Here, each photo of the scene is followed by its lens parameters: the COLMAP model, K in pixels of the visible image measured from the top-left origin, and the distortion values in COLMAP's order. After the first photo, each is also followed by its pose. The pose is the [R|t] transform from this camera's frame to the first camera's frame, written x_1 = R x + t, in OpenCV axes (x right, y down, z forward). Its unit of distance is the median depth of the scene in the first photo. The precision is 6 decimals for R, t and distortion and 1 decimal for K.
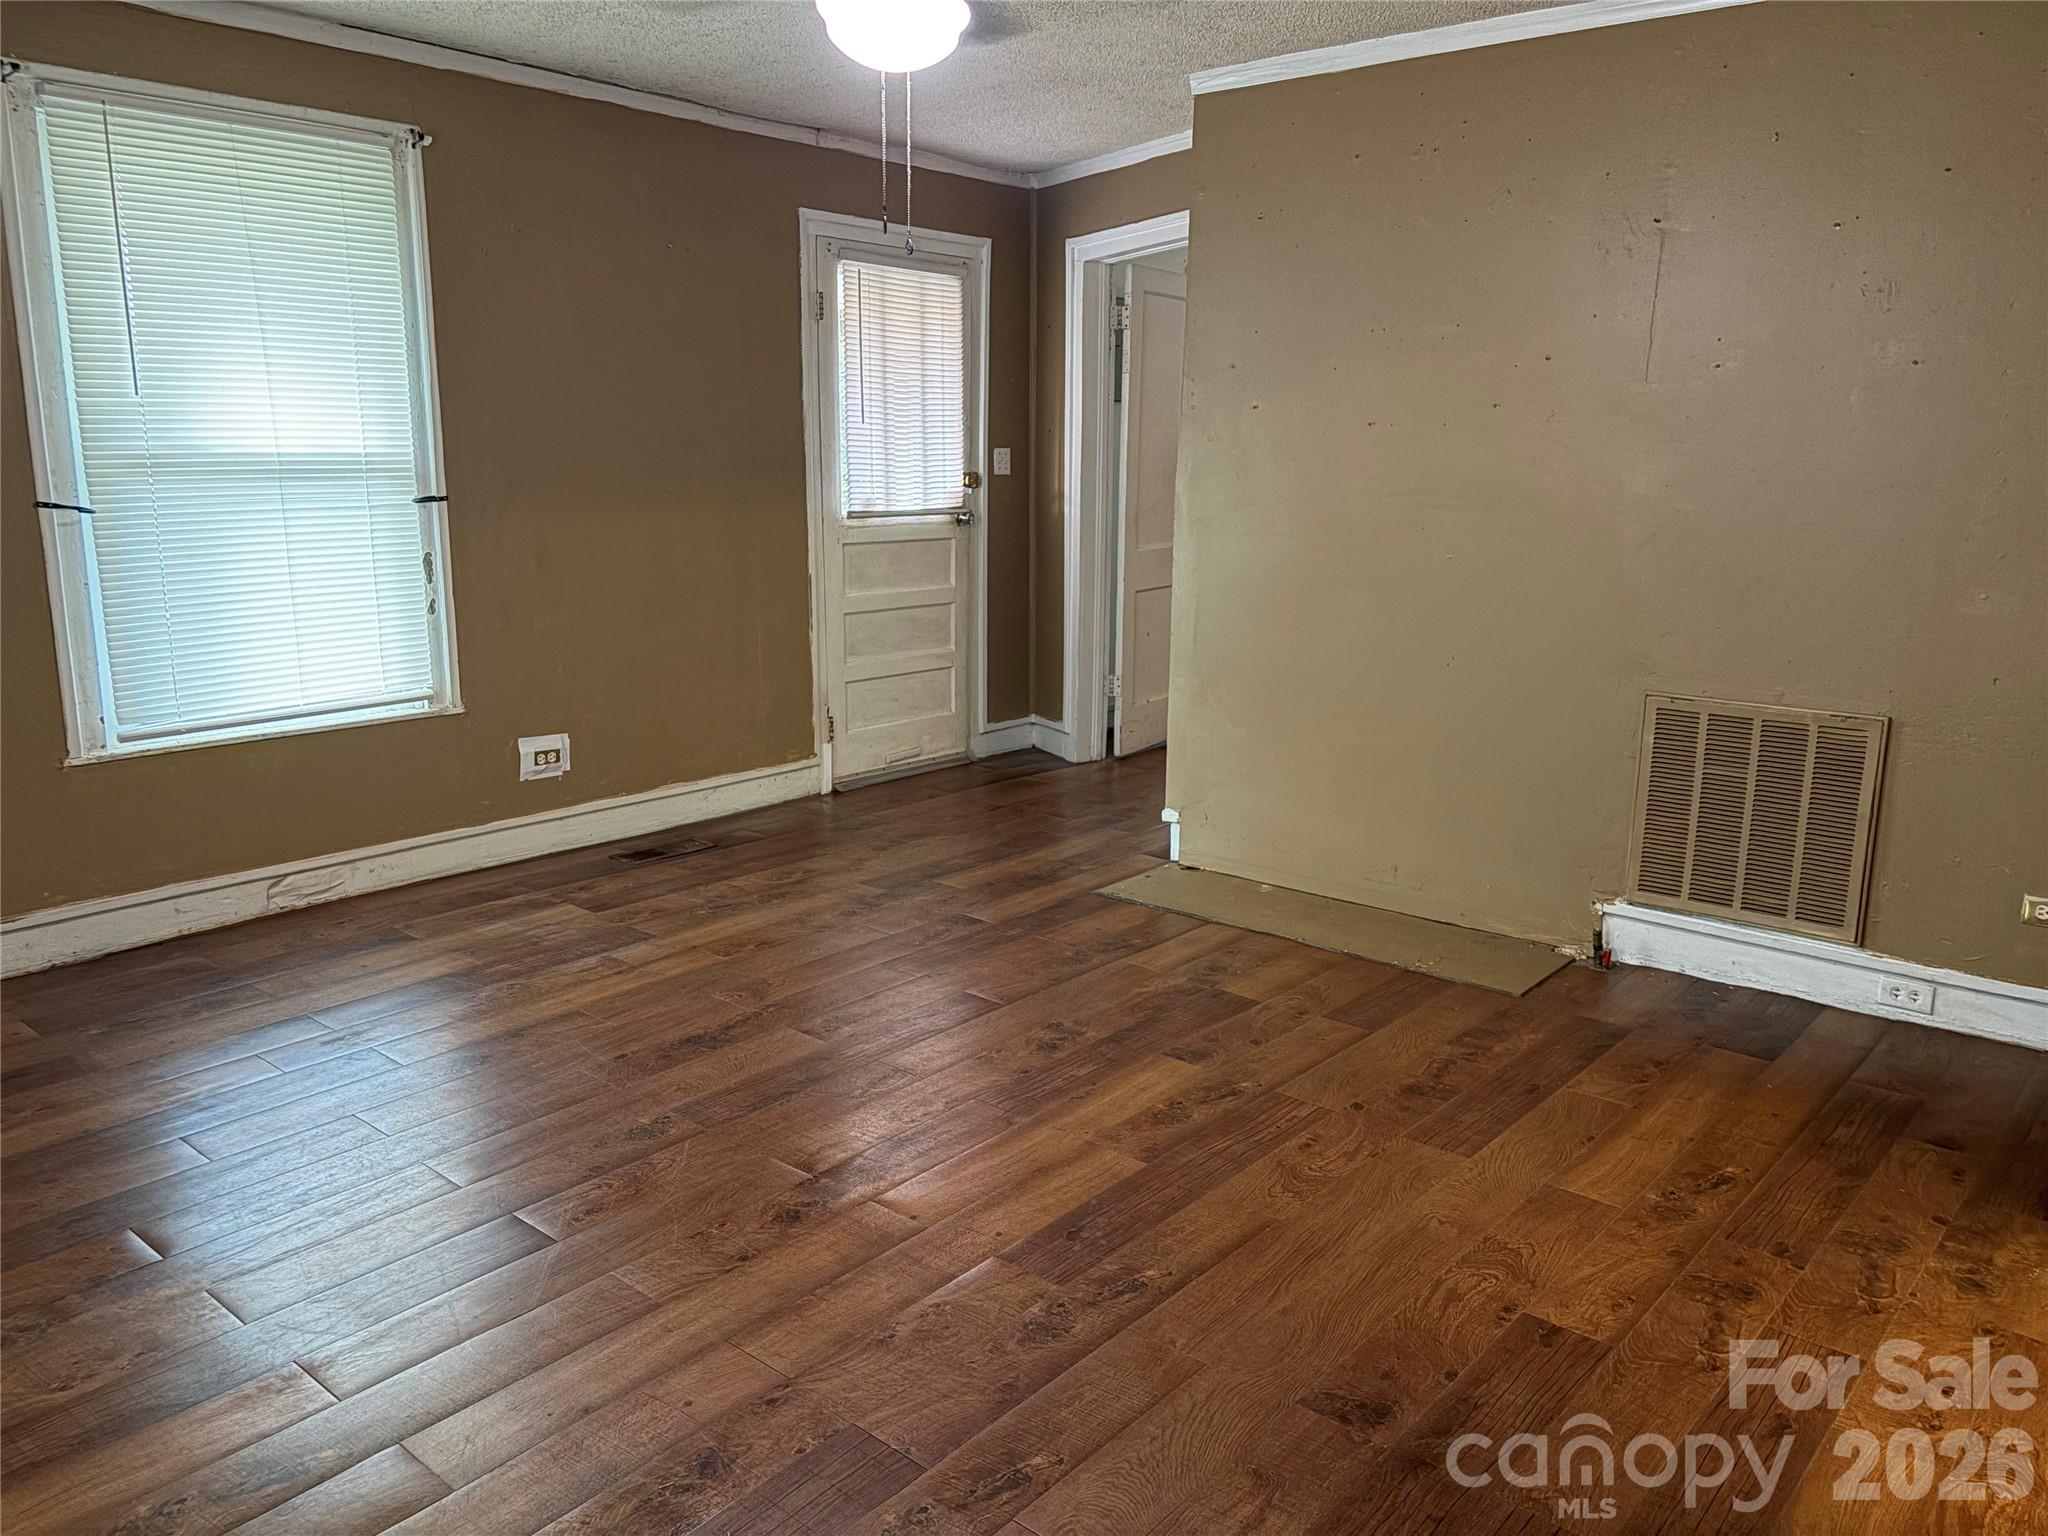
lens RADIAL K [[1530.1, 0, 1024.0], [0, 1530.1, 768.0], [0, 0, 1]] dist [0.079874, -0.181350]
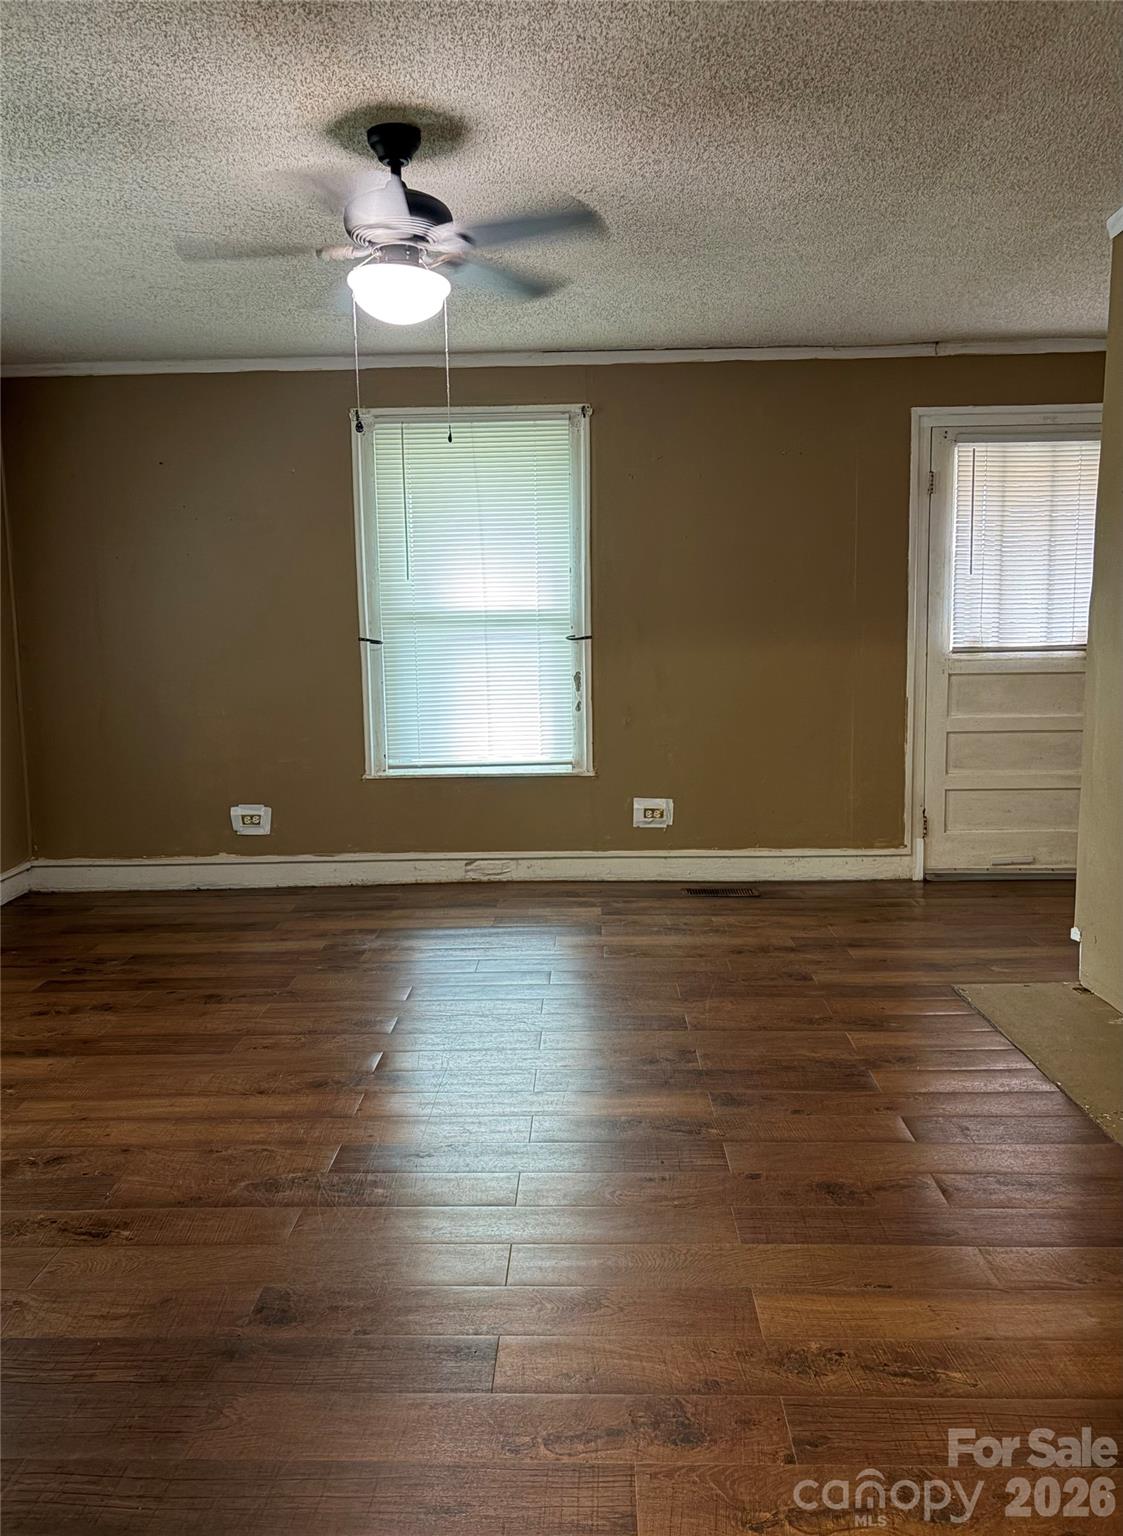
lens RADIAL K [[1175.7, 0, 561.5], [0, 1175.7, 768.0], [0, 0, 1]] dist [0.035614, 0.000651]
pose [[0.601318, 0.069996, -0.795938, 0.526348], [-0.140548, 0.989889, -0.019130, -0.016158], [0.786551, 0.123371, 0.605076, 0.255775]]
